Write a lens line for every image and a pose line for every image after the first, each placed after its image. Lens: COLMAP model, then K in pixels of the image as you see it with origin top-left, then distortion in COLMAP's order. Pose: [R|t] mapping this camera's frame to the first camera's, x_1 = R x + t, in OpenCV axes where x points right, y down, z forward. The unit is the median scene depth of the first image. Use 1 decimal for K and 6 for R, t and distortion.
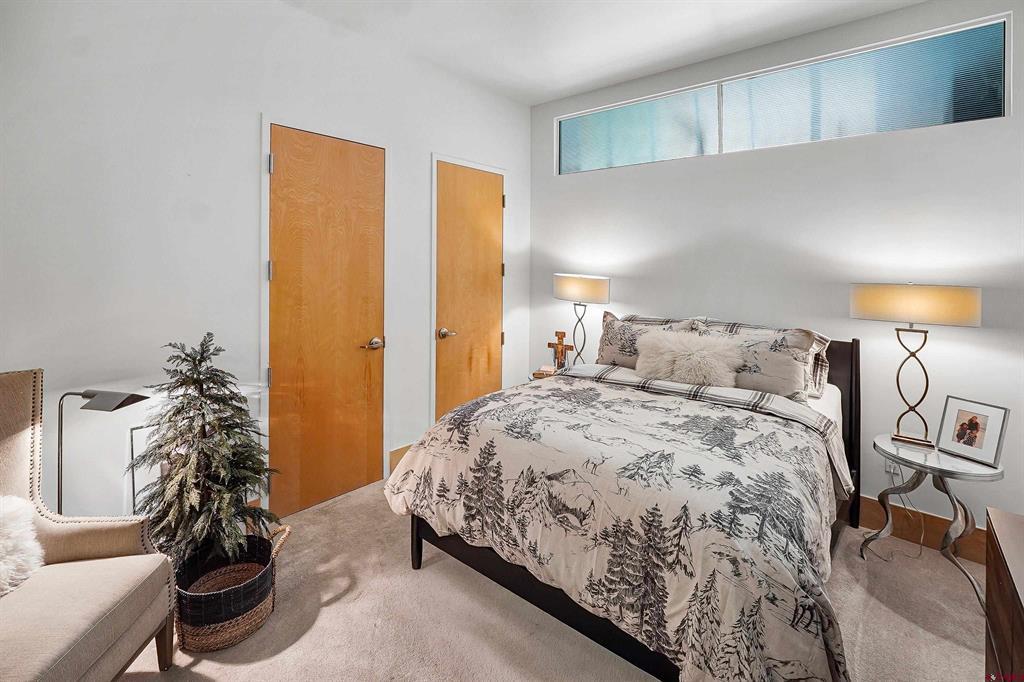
lens RADIAL K [[442.7, 0, 511.5], [0, 442.7, 255.8], [0, 0, 1]] dist [-0.004620, -0.000184]
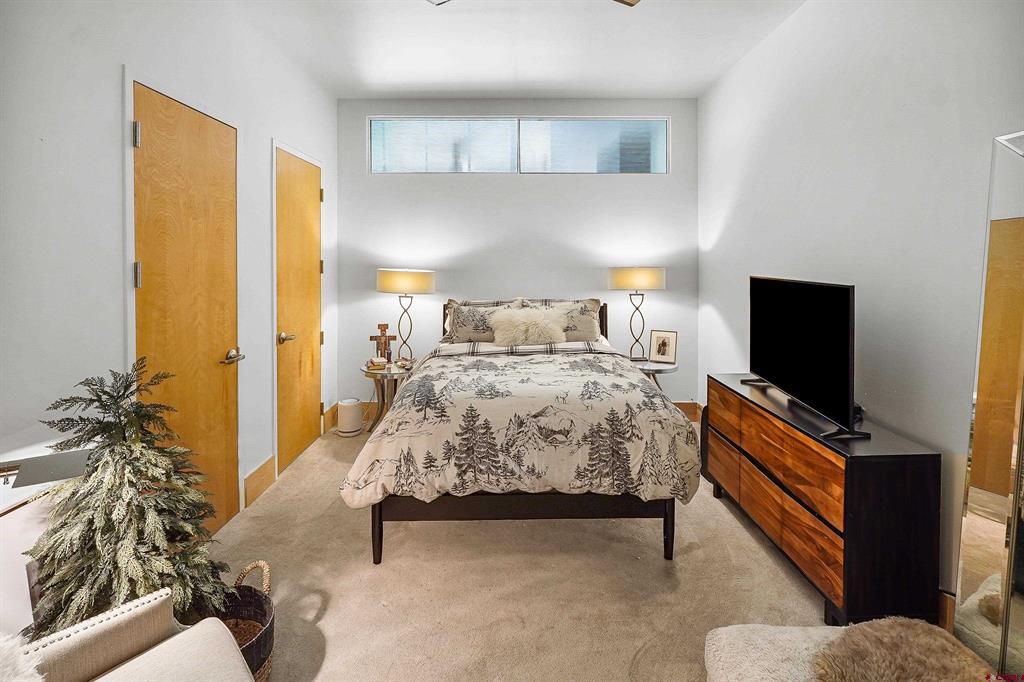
lens RADIAL K [[442.7, 0, 511.5], [0, 442.7, 255.8], [0, 0, 1]] dist [-0.004620, -0.000184]
pose [[0.769898, -0.014112, 0.638011, -0.698411], [0.005009, 0.999858, 0.016071, -0.011592], [-0.638147, -0.009177, 0.769860, 0.002812]]
